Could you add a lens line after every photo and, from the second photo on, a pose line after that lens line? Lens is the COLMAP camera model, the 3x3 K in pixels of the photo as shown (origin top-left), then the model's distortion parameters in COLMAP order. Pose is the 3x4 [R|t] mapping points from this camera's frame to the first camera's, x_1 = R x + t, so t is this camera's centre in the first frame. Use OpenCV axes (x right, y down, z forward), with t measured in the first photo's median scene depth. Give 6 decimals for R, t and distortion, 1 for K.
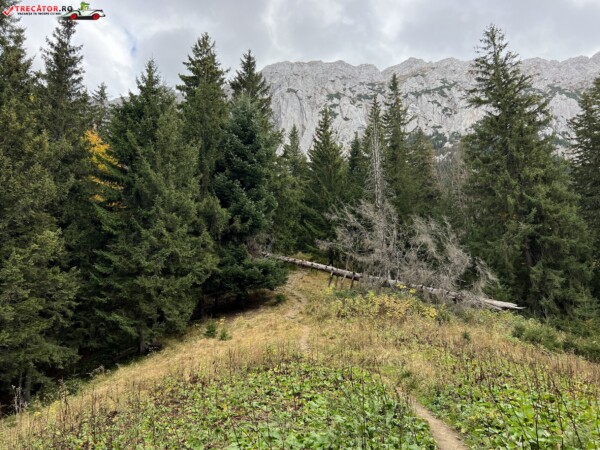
lens RADIAL K [[448.2, 0, 296.8], [0, 448.2, 226.1], [0, 0, 1]] dist [0.107226, -0.164987]
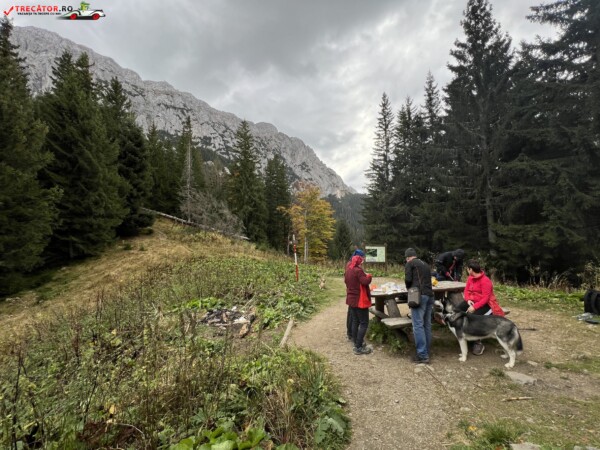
lens RADIAL K [[239.5, 0, 300.0], [0, 239.5, 225.0], [0, 0, 1]] dist [0.000934, 0.000007]
pose [[0.678632, 0.073152, 0.730827, -0.367598], [-0.169813, 0.983695, 0.059222, -0.041862], [-0.714578, -0.164294, 0.679989, -0.189569]]
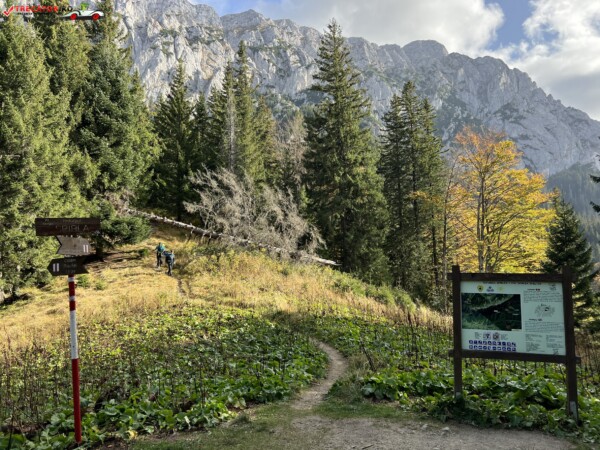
lens RADIAL K [[450.7, 0, 300.7], [0, 450.7, 227.8], [0, 0, 1]] dist [0.055826, -0.059484]
pose [[0.922287, 0.052046, 0.382986, -0.107528], [-0.093486, 0.991509, 0.090386, -0.032052], [-0.375030, -0.119165, 0.919322, -0.133997]]
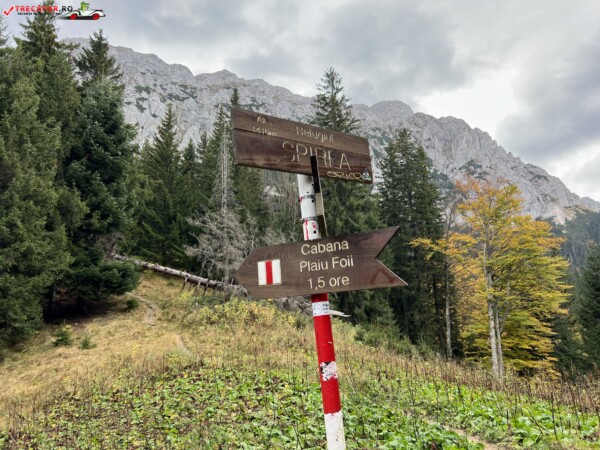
lens RADIAL K [[452.4, 0, 297.7], [0, 452.4, 227.5], [0, 0, 1]] dist [0.048605, -0.055470]
pose [[0.899806, 0.096072, 0.425582, -0.145484], [-0.091209, 0.995323, -0.031845, 0.001160], [-0.426651, -0.010162, 0.904359, -0.001774]]
